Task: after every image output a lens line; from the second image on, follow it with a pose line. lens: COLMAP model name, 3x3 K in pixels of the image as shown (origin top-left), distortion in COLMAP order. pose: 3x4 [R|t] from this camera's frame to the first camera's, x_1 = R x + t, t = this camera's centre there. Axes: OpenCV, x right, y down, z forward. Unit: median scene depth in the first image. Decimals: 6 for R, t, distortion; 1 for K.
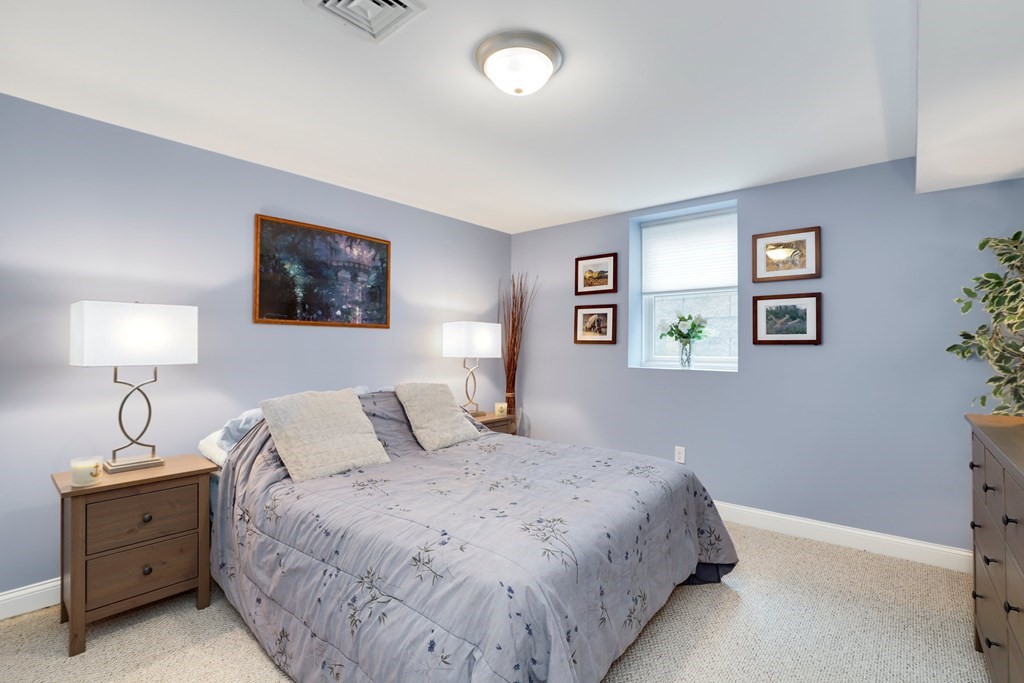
lens RADIAL K [[471.6, 0, 518.2], [0, 471.6, 343.8], [0, 0, 1]] dist [-0.015900, 0.001747]
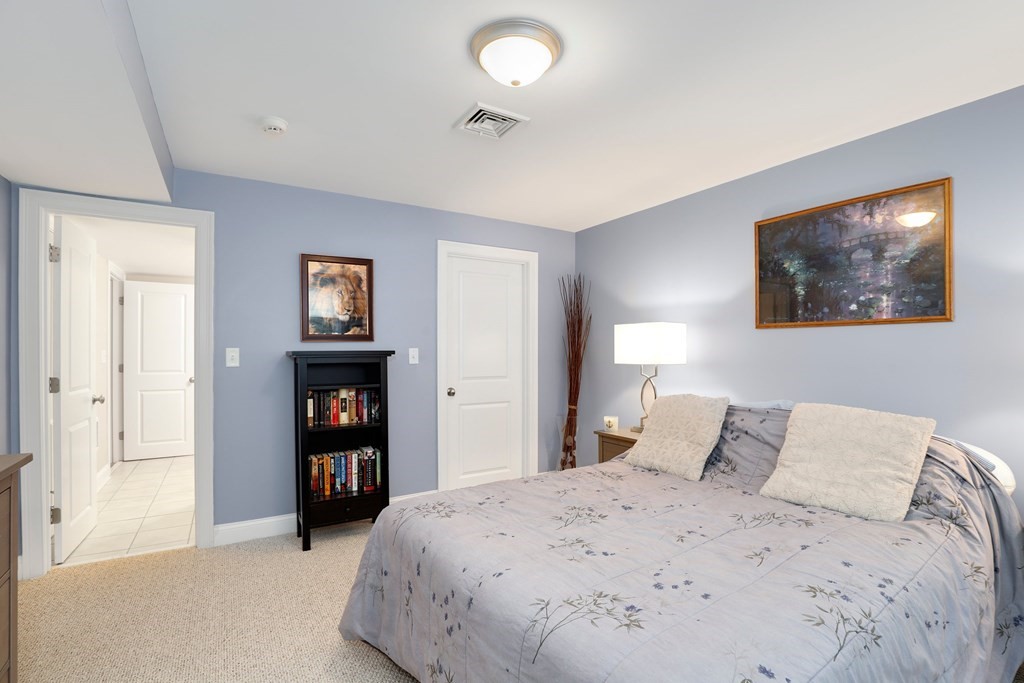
lens RADIAL K [[471.6, 0, 516.2], [0, 471.6, 343.0], [0, 0, 1]] dist [-0.015900, 0.001747]
pose [[-0.306424, -0.018183, -0.951721, 0.542789], [0.005956, 0.999761, -0.021018, 0.005215], [0.951876, -0.012109, -0.306243, 0.763390]]
